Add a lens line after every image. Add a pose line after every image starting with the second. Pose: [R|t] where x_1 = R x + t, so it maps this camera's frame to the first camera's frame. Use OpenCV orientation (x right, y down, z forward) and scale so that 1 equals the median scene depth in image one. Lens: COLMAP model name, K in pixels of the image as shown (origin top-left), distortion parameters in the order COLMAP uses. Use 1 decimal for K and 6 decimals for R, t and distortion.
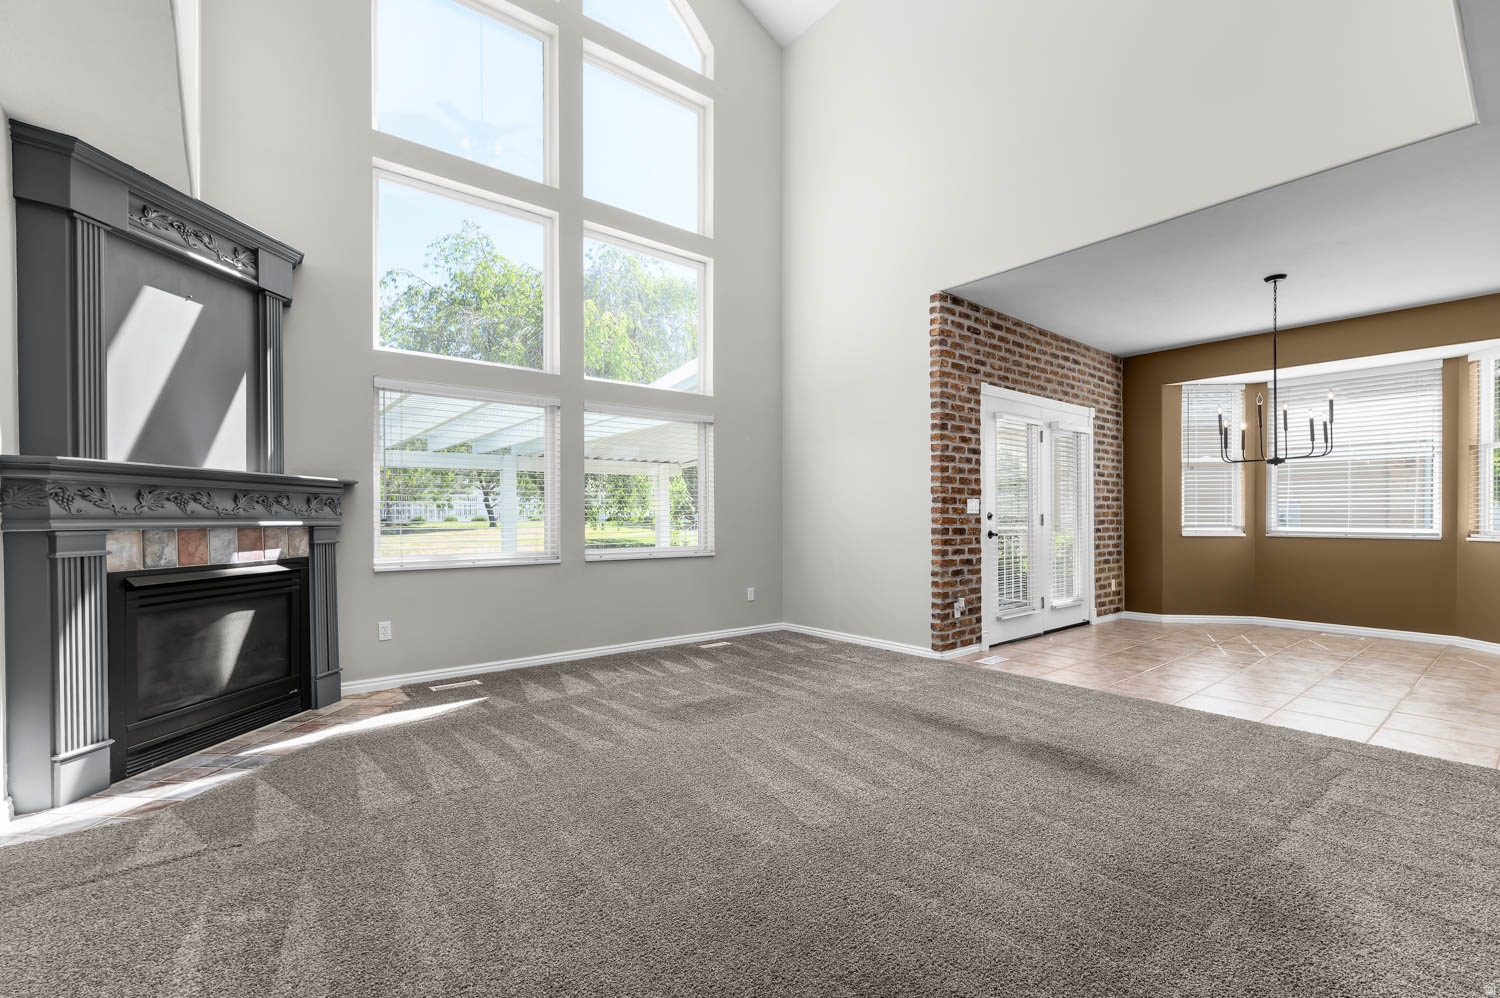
lens RADIAL K [[652.8, 0, 775.2], [0, 652.8, 519.7], [0, 0, 1]] dist [0.009352, -0.000227]
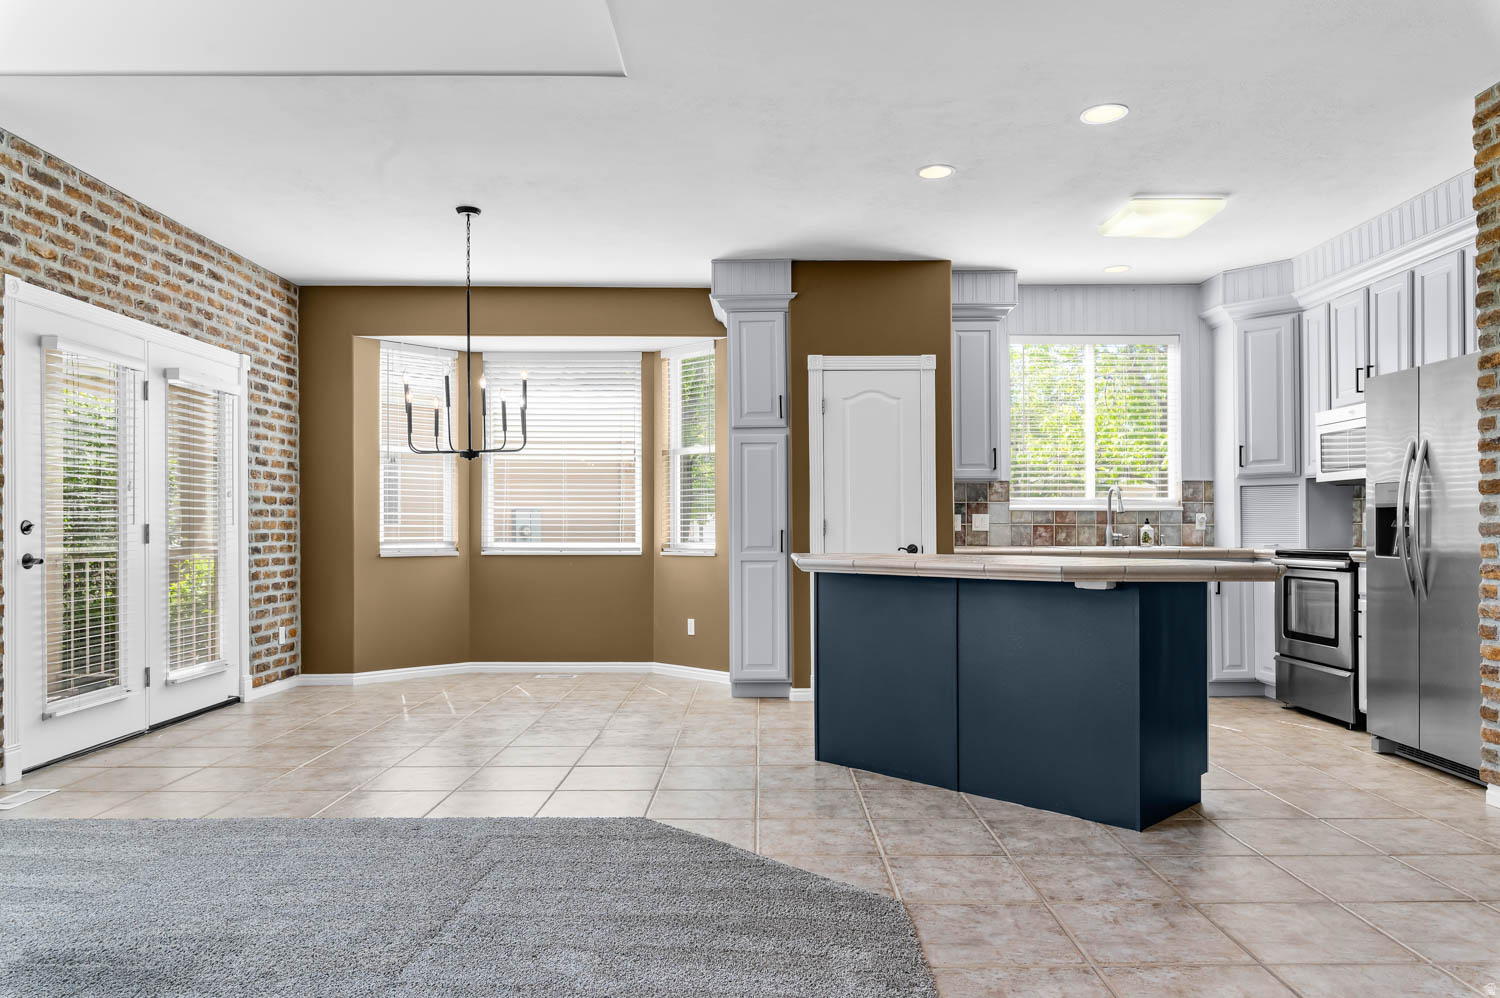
lens RADIAL K [[1000.3, 0, 751.1], [0, 1000.3, 516.3], [0, 0, 1]] dist [0.012246, 0.001755]
pose [[0.649737, 0.010408, 0.760088, 0.082842], [0.003387, 0.999857, -0.016587, 0.001127], [-0.760152, 0.013351, 0.649609, 0.012493]]
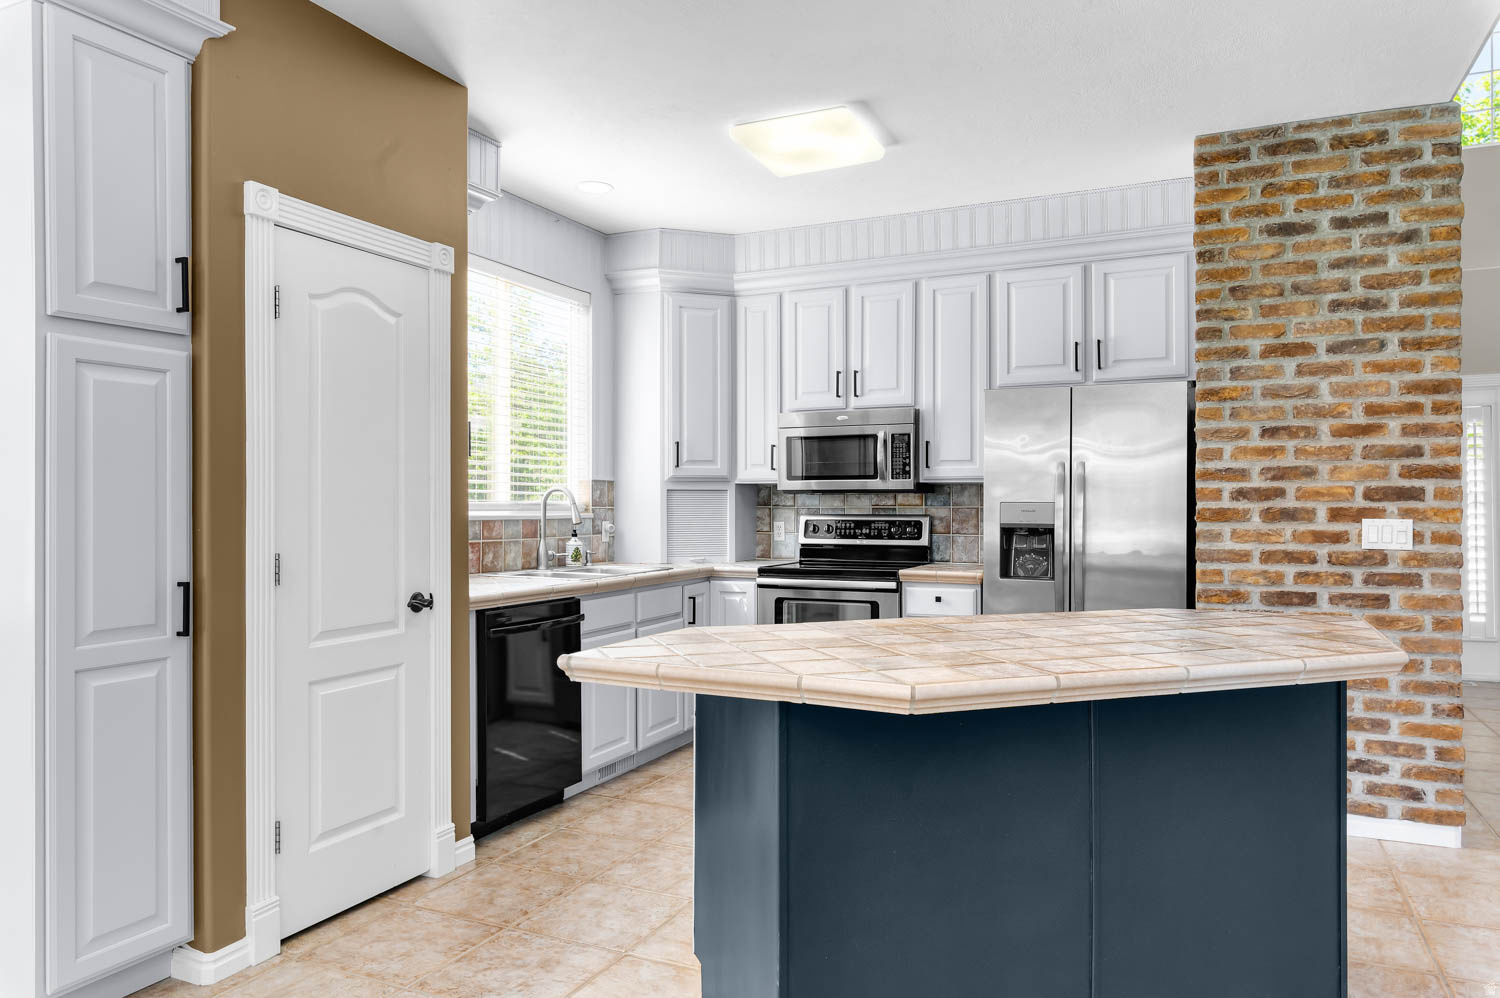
lens RADIAL K [[1000.3, 0, 757.8], [0, 1000.3, 498.5], [0, 0, 1]] dist [0.012246, 0.001755]
pose [[-0.421101, 0.006514, 0.906991, 0.424014], [0.003680, 0.999978, -0.005473, -0.037820], [-0.907007, 0.001033, -0.421115, 0.677123]]
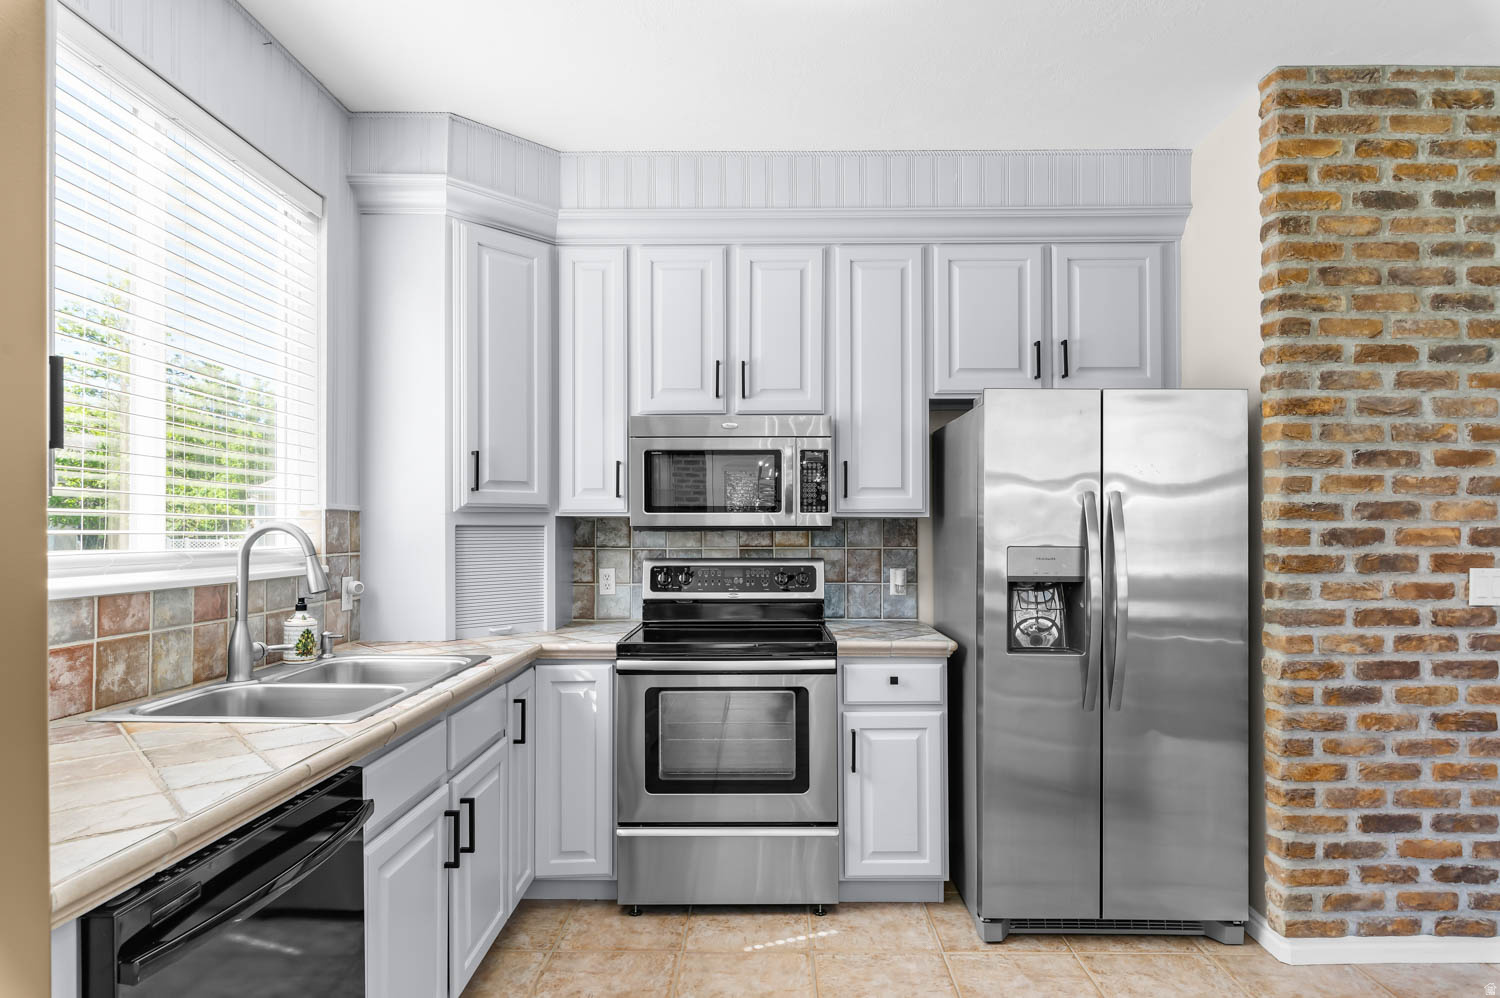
lens RADIAL K [[795.4, 0, 756.0], [0, 795.4, 521.7], [0, 0, 1]] dist [-0.000722, 0.000798]
pose [[-0.759675, 0.007347, 0.650261, 0.883605], [0.004285, 0.999971, -0.006292, -0.050591], [-0.650289, -0.001993, -0.759684, 0.602284]]
